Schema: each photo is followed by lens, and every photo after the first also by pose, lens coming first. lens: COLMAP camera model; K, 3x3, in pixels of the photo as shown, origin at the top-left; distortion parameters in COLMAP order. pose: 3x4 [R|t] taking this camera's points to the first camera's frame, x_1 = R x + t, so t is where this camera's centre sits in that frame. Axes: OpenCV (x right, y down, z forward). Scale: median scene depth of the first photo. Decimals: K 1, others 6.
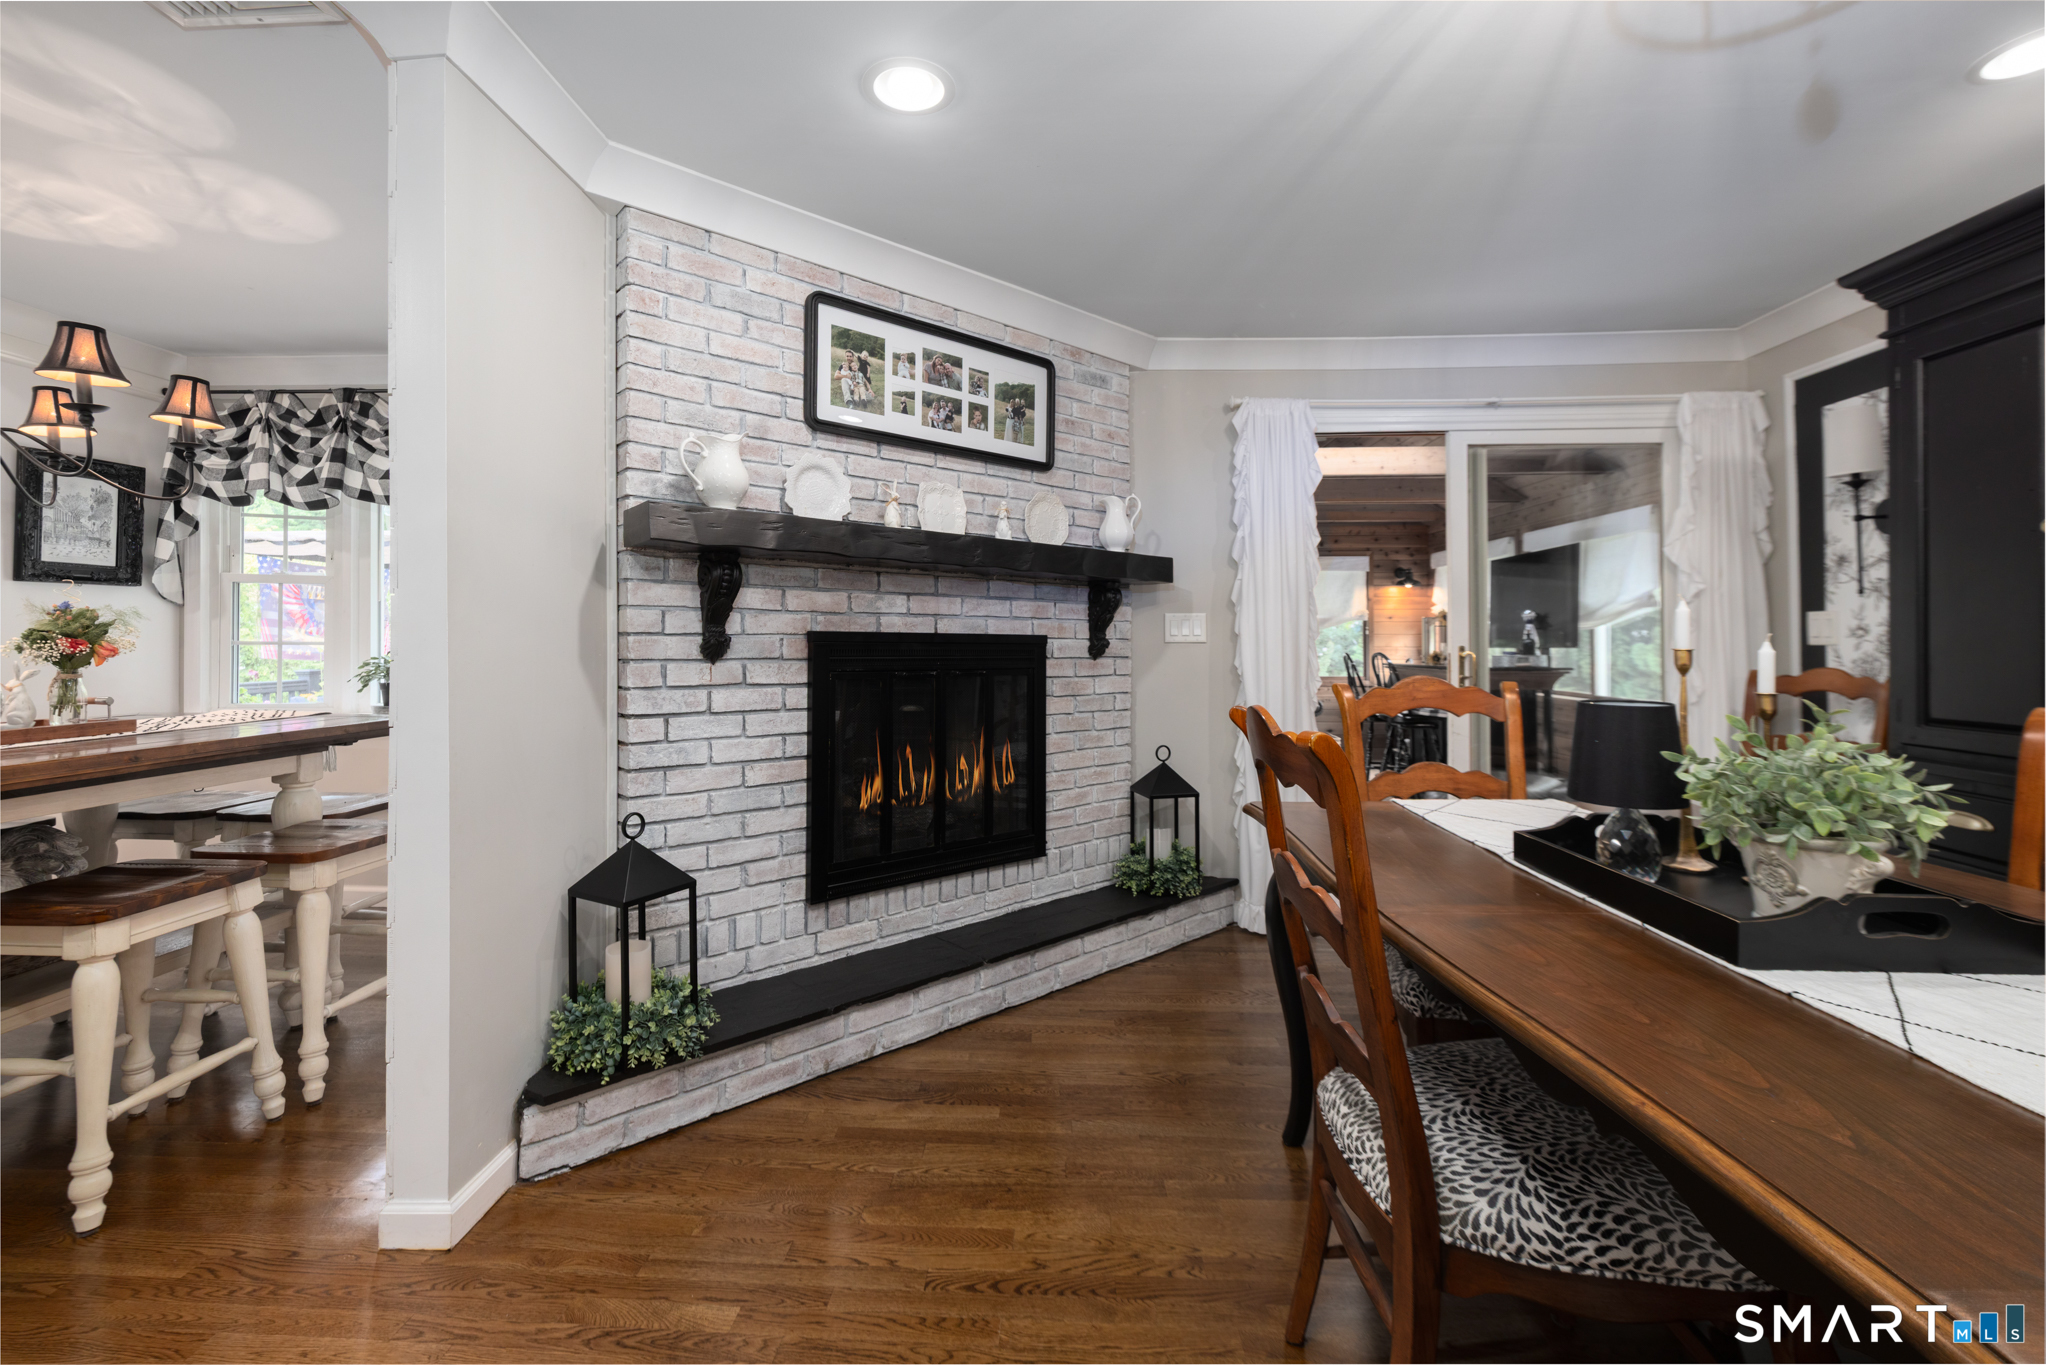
lens RADIAL K [[879.0, 0, 1012.7], [0, 879.0, 618.6], [0, 0, 1]] dist [0.001256, -0.000186]
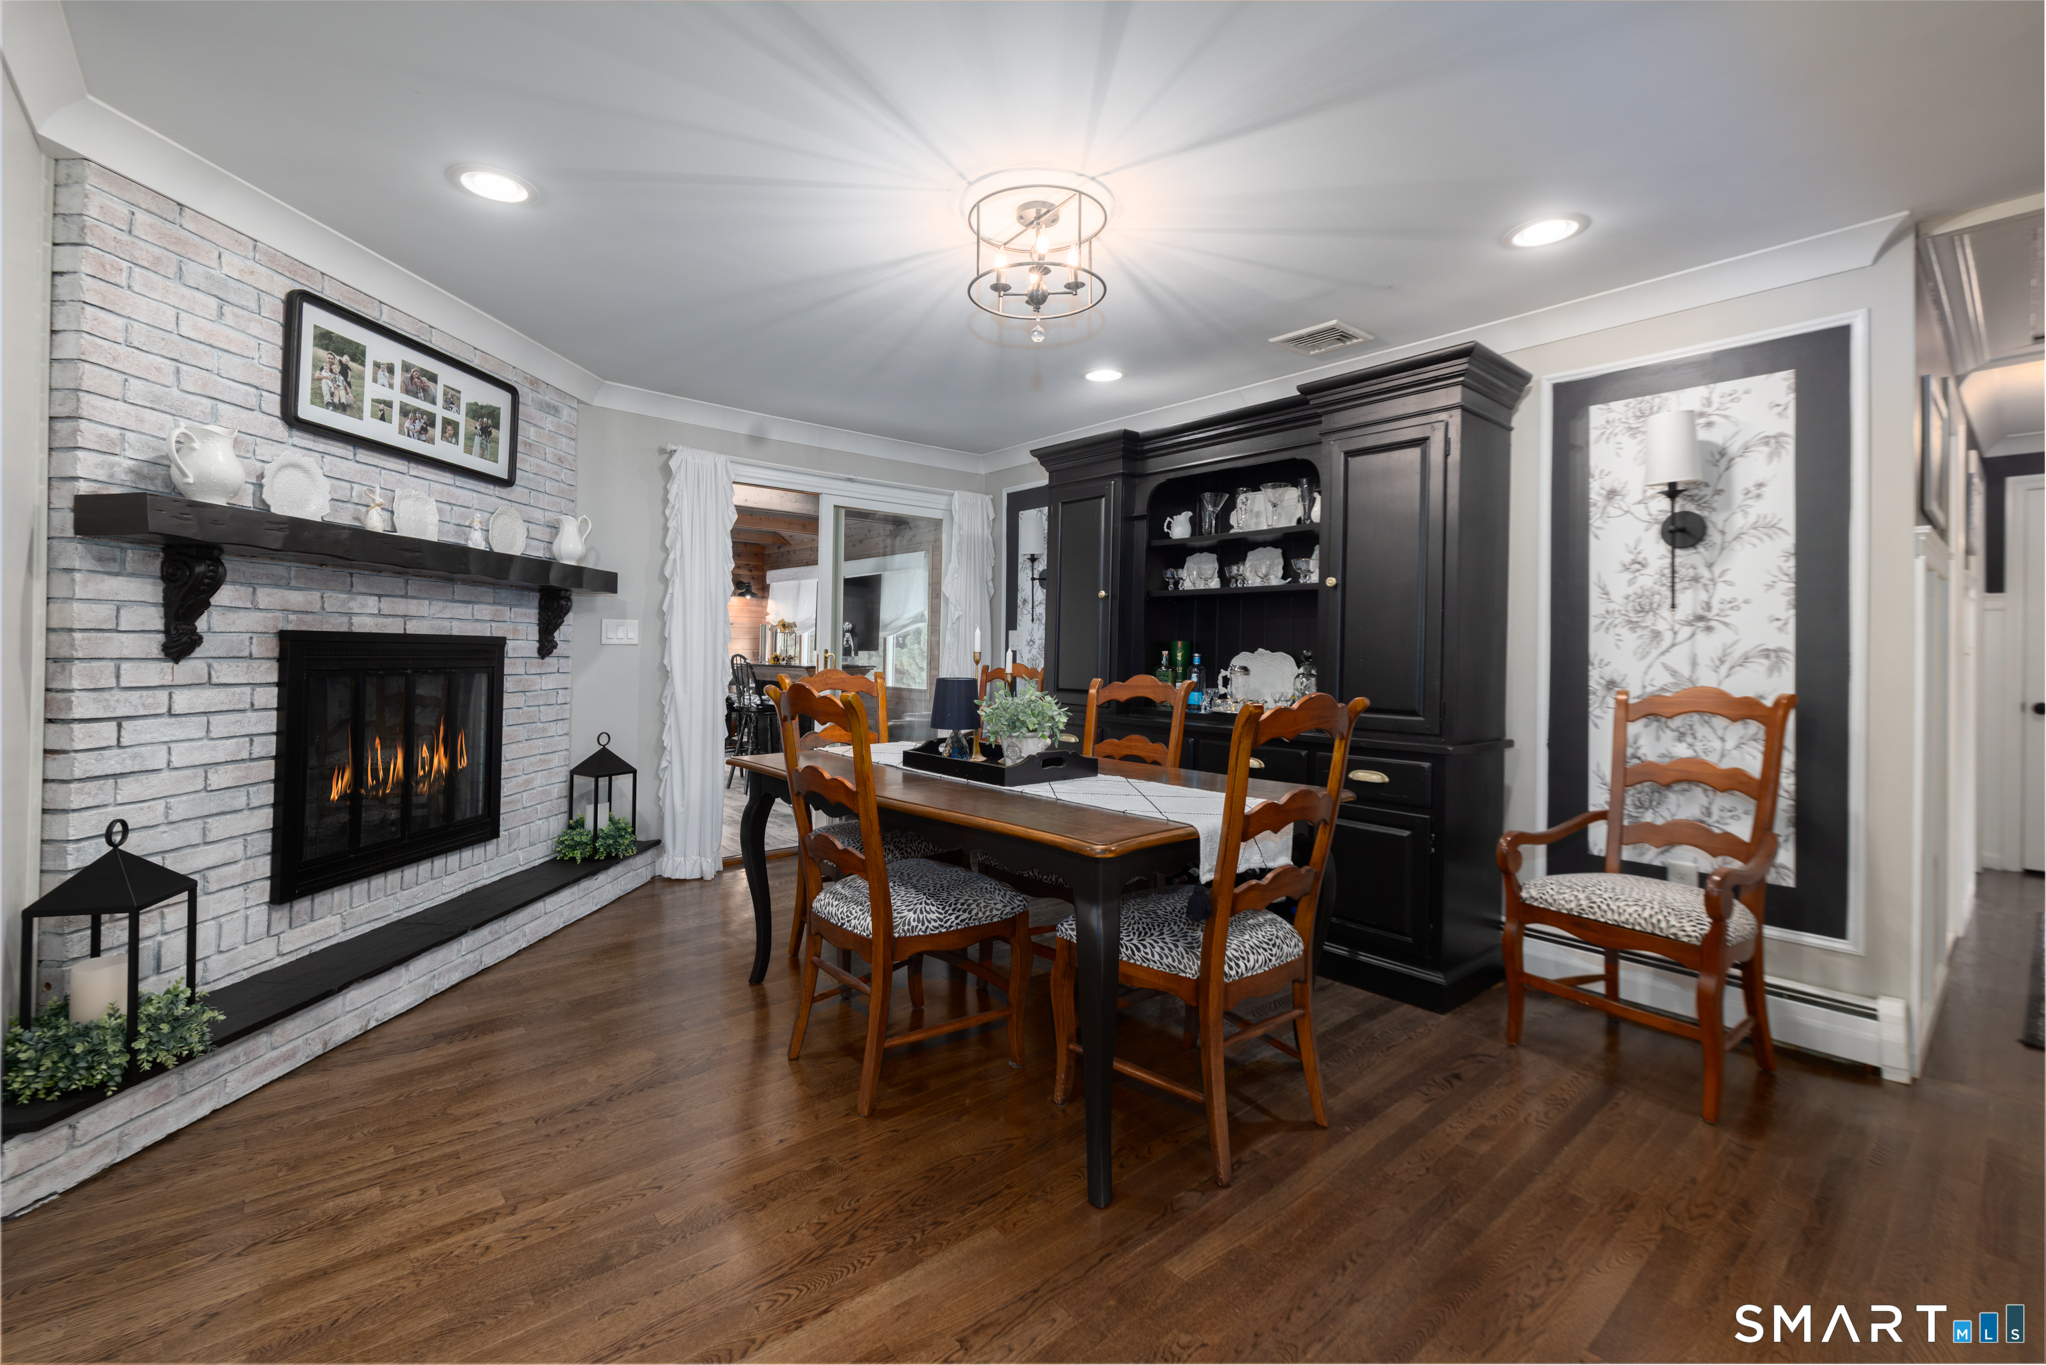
lens RADIAL K [[879.0, 0, 1012.7], [0, 879.0, 618.6], [0, 0, 1]] dist [0.001256, -0.000186]
pose [[0.724534, 0.030645, 0.688557, -0.314296], [-0.029763, 0.999470, -0.013165, -0.009996], [-0.688596, -0.010955, 0.725062, -0.284054]]
